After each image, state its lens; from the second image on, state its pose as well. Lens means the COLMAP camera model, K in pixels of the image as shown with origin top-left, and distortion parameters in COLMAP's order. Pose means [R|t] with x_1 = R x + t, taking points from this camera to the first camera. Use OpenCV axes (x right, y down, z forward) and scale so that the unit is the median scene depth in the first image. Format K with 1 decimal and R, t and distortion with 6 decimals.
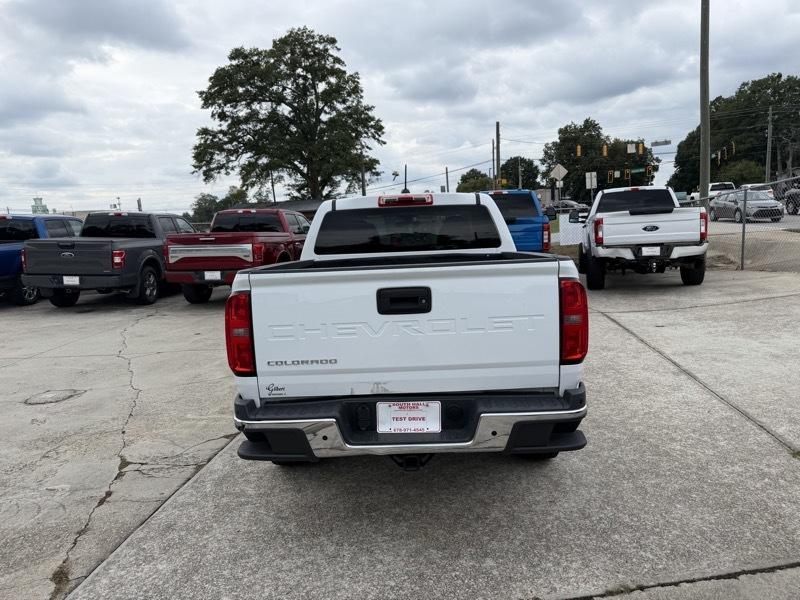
lens RADIAL K [[574.6, 0, 400.0], [0, 574.6, 300.0], [0, 0, 1]] dist [-0.006610, -0.003582]
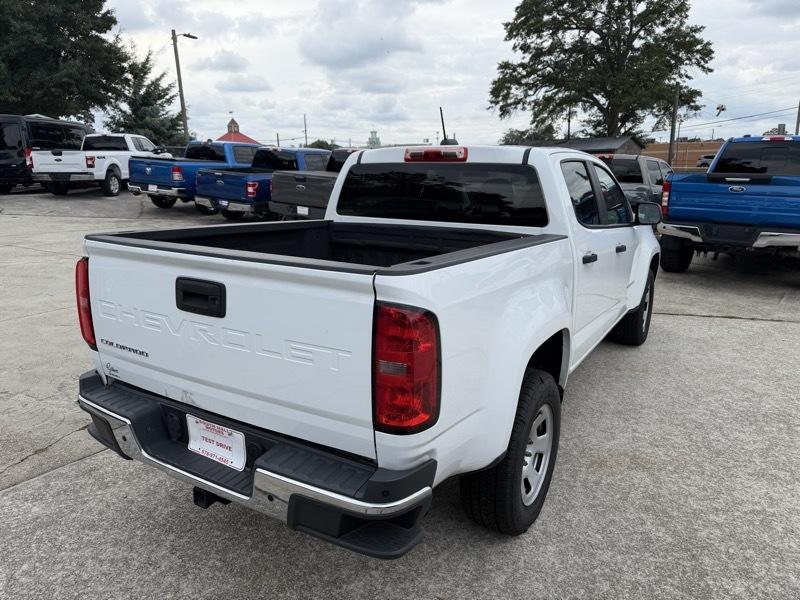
lens RADIAL K [[564.6, 0, 400.0], [0, 564.6, 300.0], [0, 0, 1]] dist [0.038858, -0.054018]
pose [[0.869665, 0.153710, -0.469101, 0.025281], [-0.101569, 0.985670, 0.134676, -0.005321], [0.483080, -0.069477, 0.872815, 0.019758]]
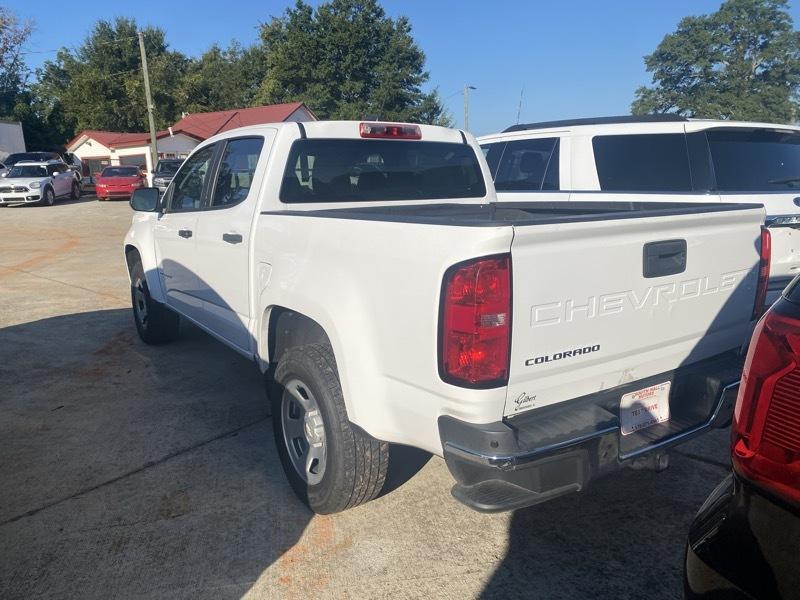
lens RADIAL K [[622.2, 0, 400.0], [0, 622.2, 300.0], [0, 0, 1]] dist [0.044387, -0.000883]
pose [[0.815528, -0.077258, 0.573537, -0.032602], [0.042949, 0.996396, 0.073148, -0.000853], [-0.577122, -0.035021, 0.815907, 0.021983]]
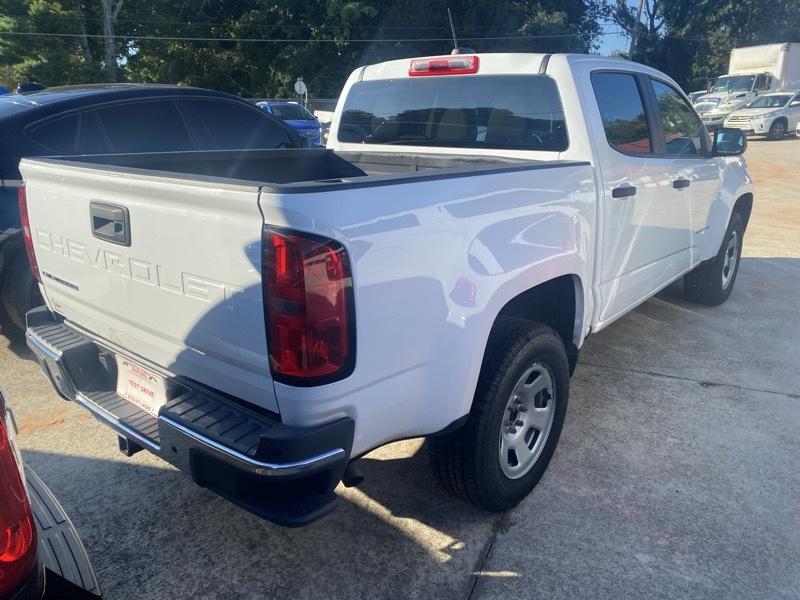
lens RADIAL K [[617.5, 0, 398.4], [0, 617.5, 295.6], [0, 0, 1]] dist [-0.006751, -0.002998]
pose [[0.785976, 0.211248, -0.581047, 0.030572], [-0.099367, 0.970760, 0.218520, -0.004701], [0.610220, -0.114014, 0.783985, 0.026432]]
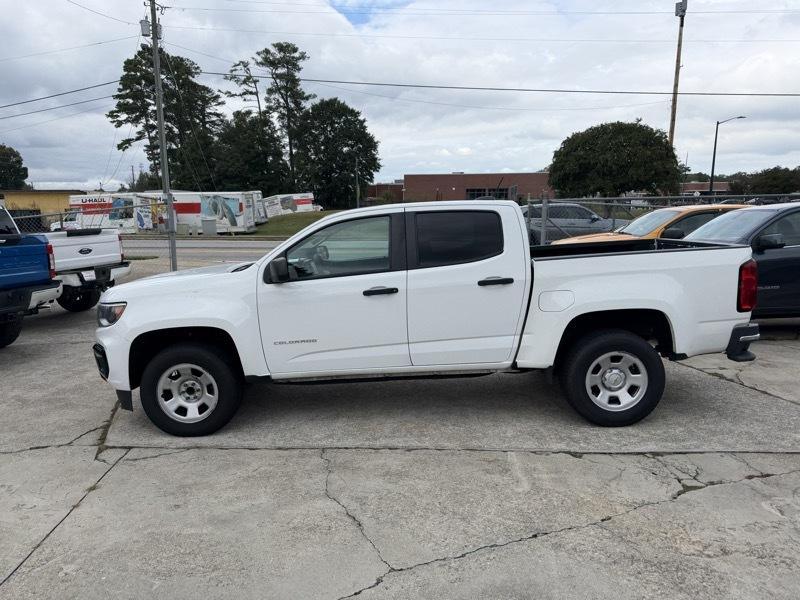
lens RADIAL K [[573.9, 0, 400.0], [0, 573.9, 300.0], [0, 0, 1]] dist [-0.013006, -0.004870]
pose [[-0.031774, -0.089918, 0.995442, -0.076712], [0.154112, 0.983594, 0.093767, -0.008622], [-0.987542, 0.156389, -0.017395, 0.082531]]
